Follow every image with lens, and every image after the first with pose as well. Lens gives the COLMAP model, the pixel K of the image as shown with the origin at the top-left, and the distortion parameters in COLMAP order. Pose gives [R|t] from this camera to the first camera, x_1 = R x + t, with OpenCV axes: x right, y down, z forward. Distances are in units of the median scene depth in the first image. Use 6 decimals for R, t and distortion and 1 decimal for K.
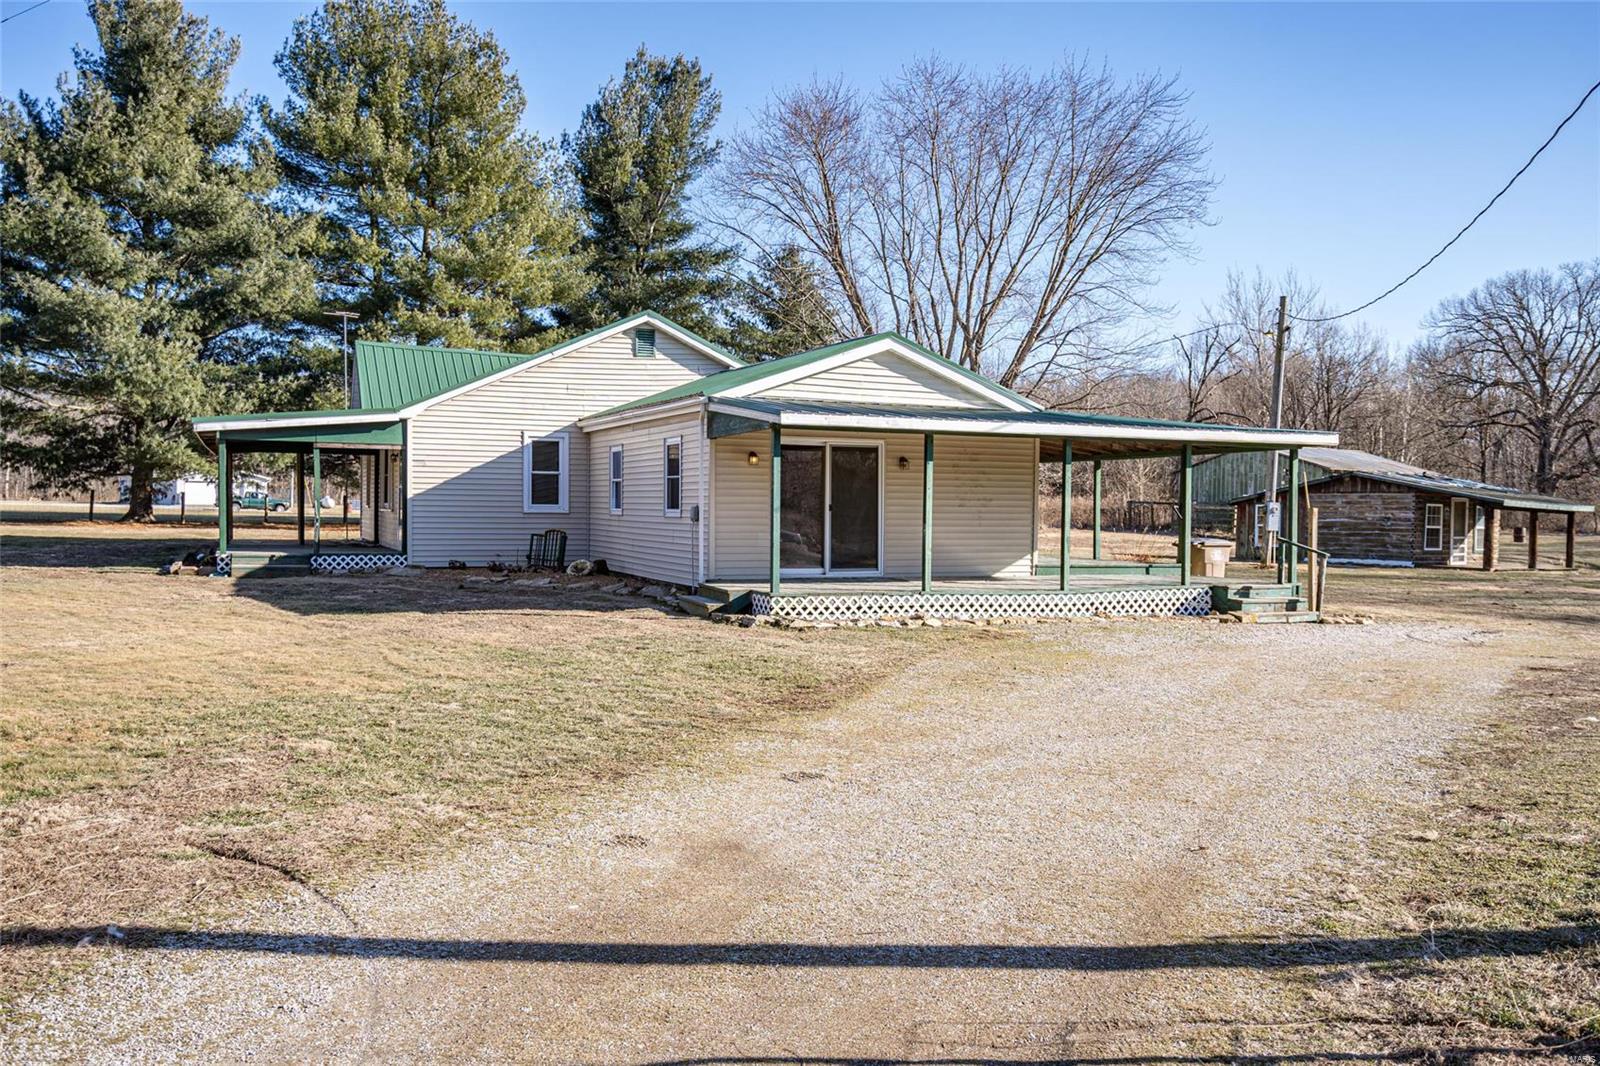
lens RADIAL K [[1217.5, 0, 805.6], [0, 1217.5, 536.0], [0, 0, 1]] dist [0.009792, 0.007668]
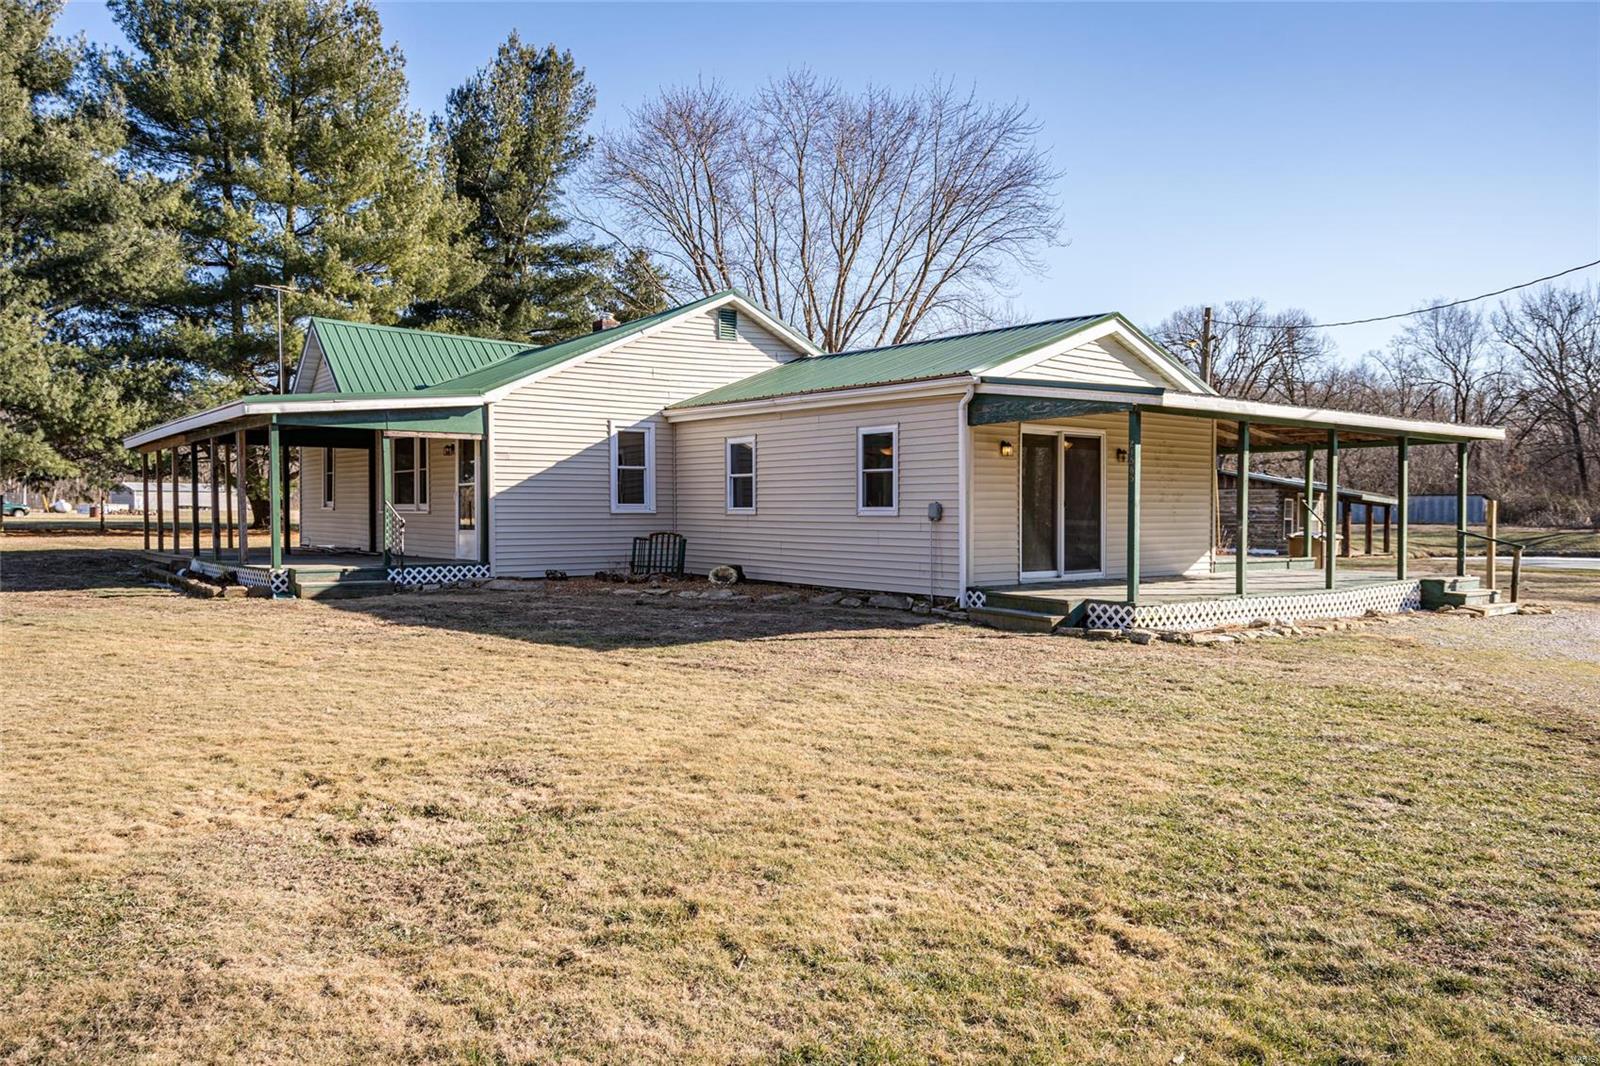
lens RADIAL K [[1104.5, 0, 795.0], [0, 1104.5, 537.0], [0, 0, 1]] dist [0.007024, 0.003506]
pose [[0.969479, -0.015072, 0.244711, -0.181377], [0.014234, 0.999885, 0.005194, -0.002775], [-0.244762, -0.001553, 0.969582, 0.121307]]
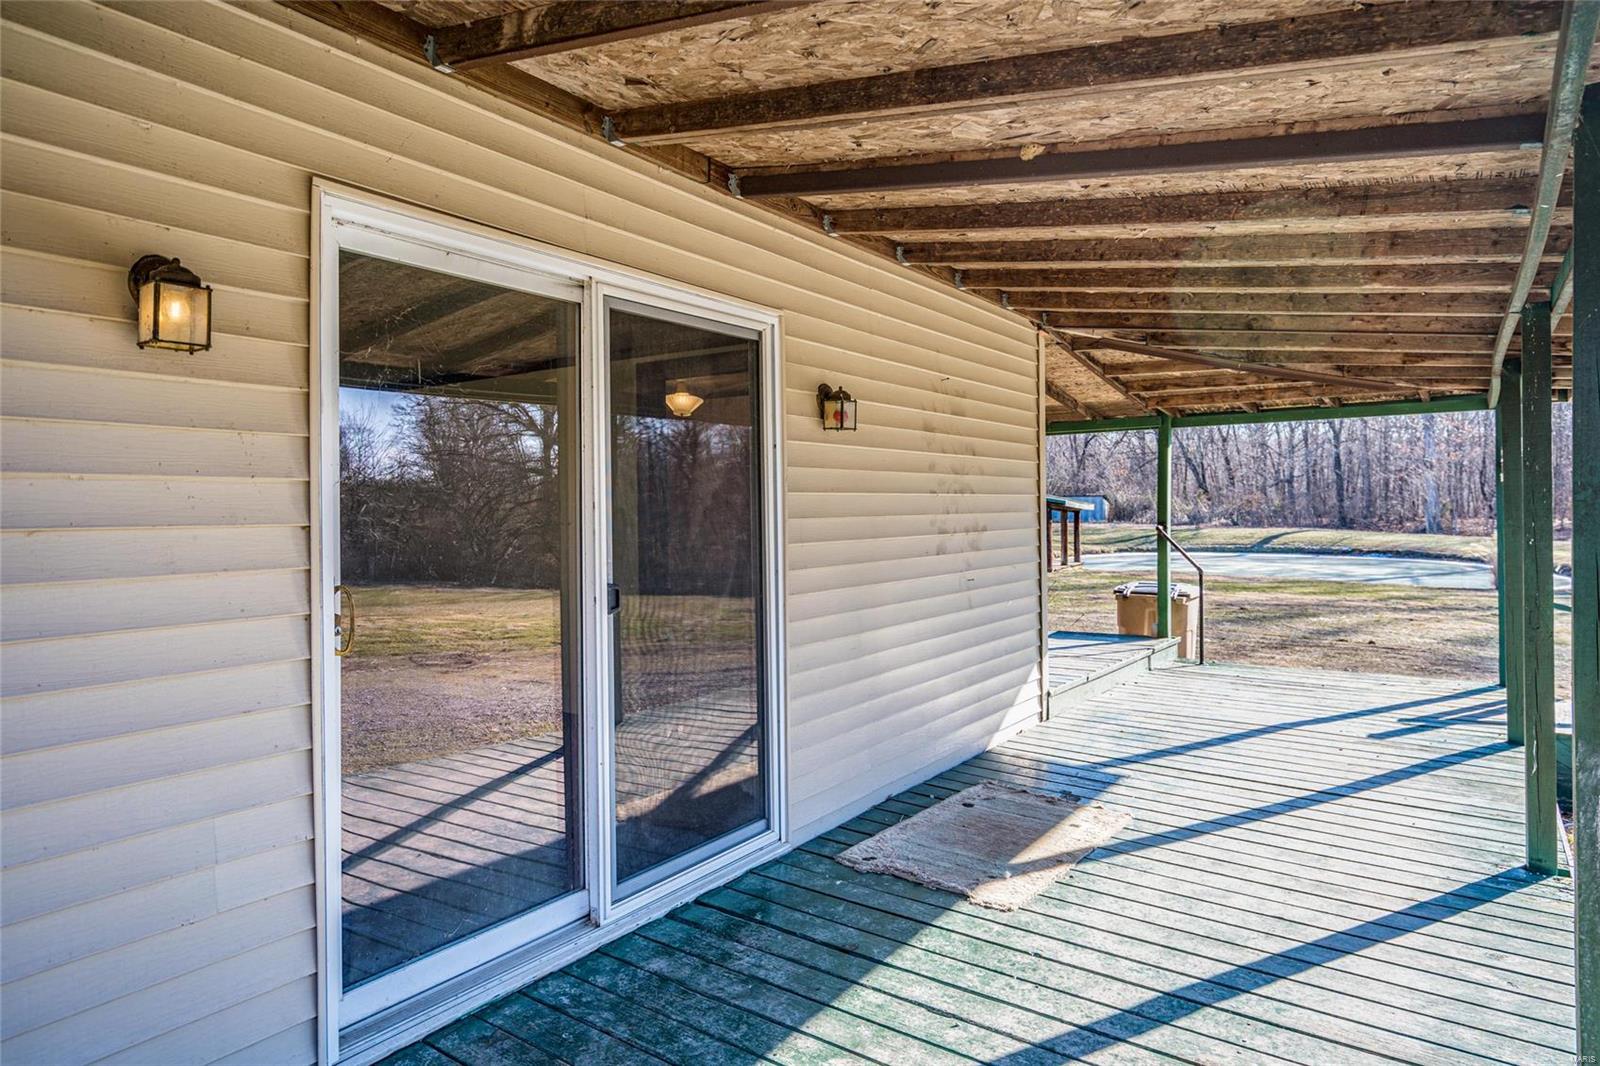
lens RADIAL K [[964.5, 0, 795.8], [0, 964.5, 526.4], [0, 0, 1]] dist [0.006177, 0.001263]
pose [[0.863249, -0.024750, 0.504172, -0.017345], [0.025046, 0.999667, 0.006191, -0.017308], [-0.504157, 0.007283, 0.863581, 0.405199]]
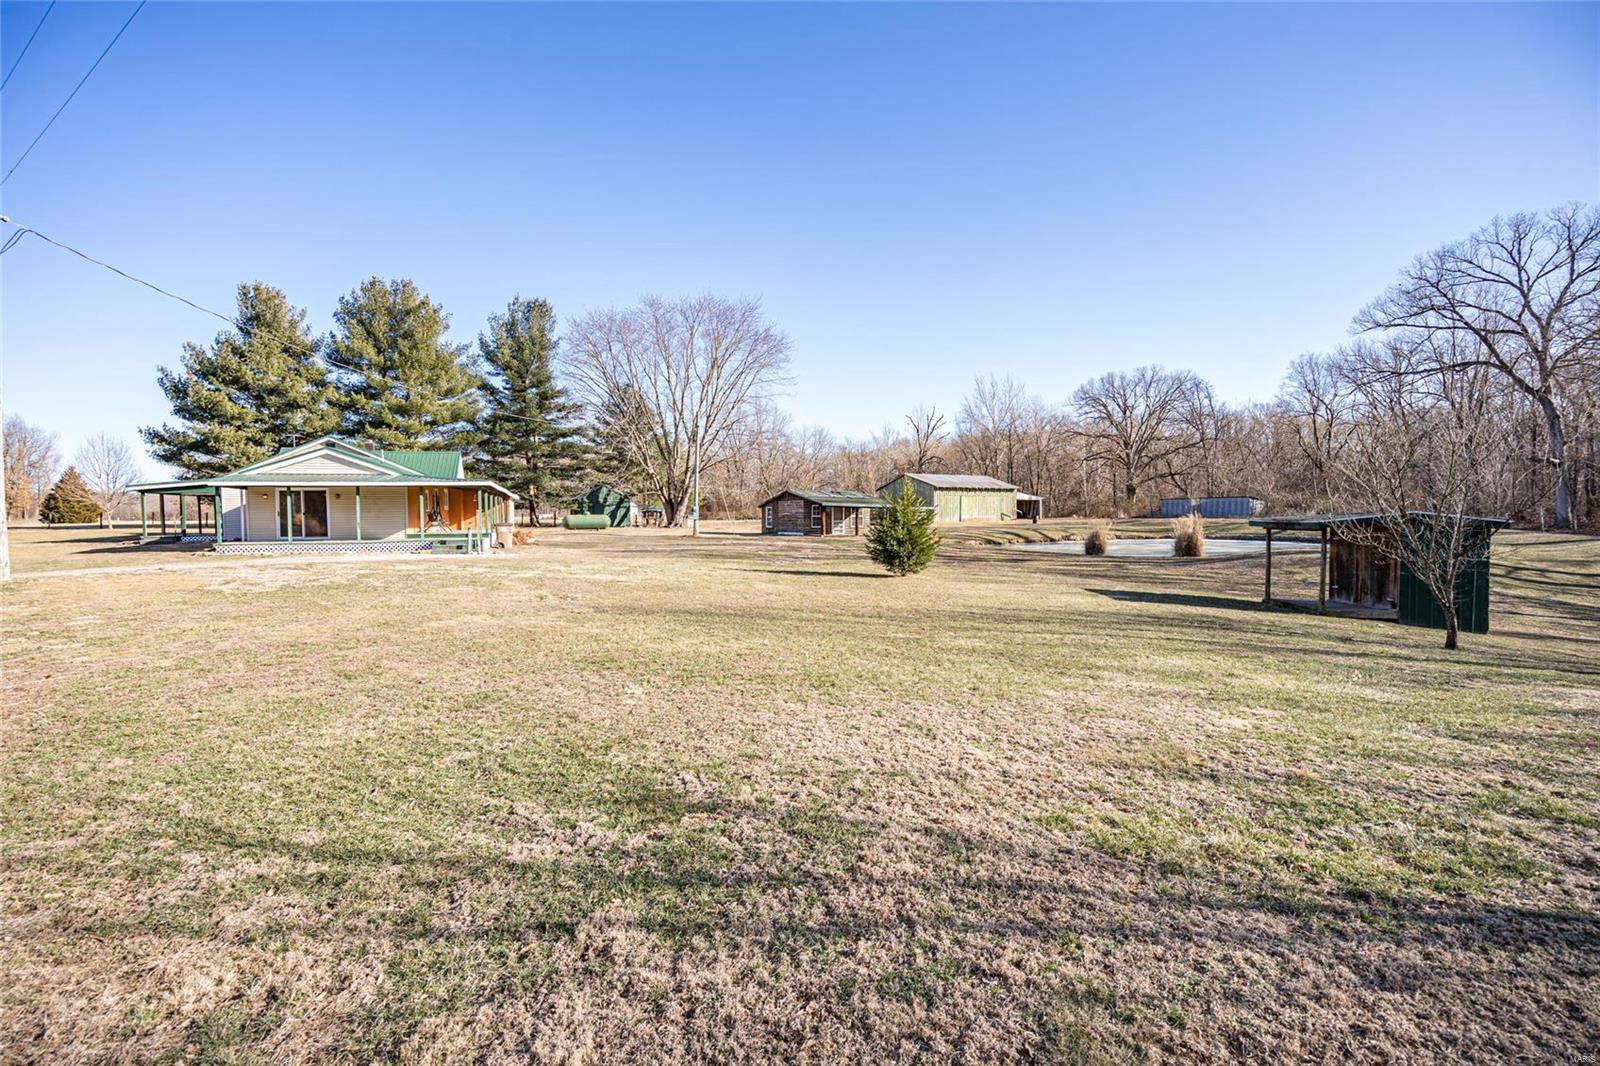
lens RADIAL K [[701.2, 0, 798.8], [0, 701.2, 530.0], [0, 0, 1]] dist [-0.005124, -0.000176]
pose [[0.994419, -0.022686, -0.103035, 0.587356], [0.022584, 0.999743, -0.002157, 0.017123], [0.103058, -0.000182, 0.994675, -0.176319]]
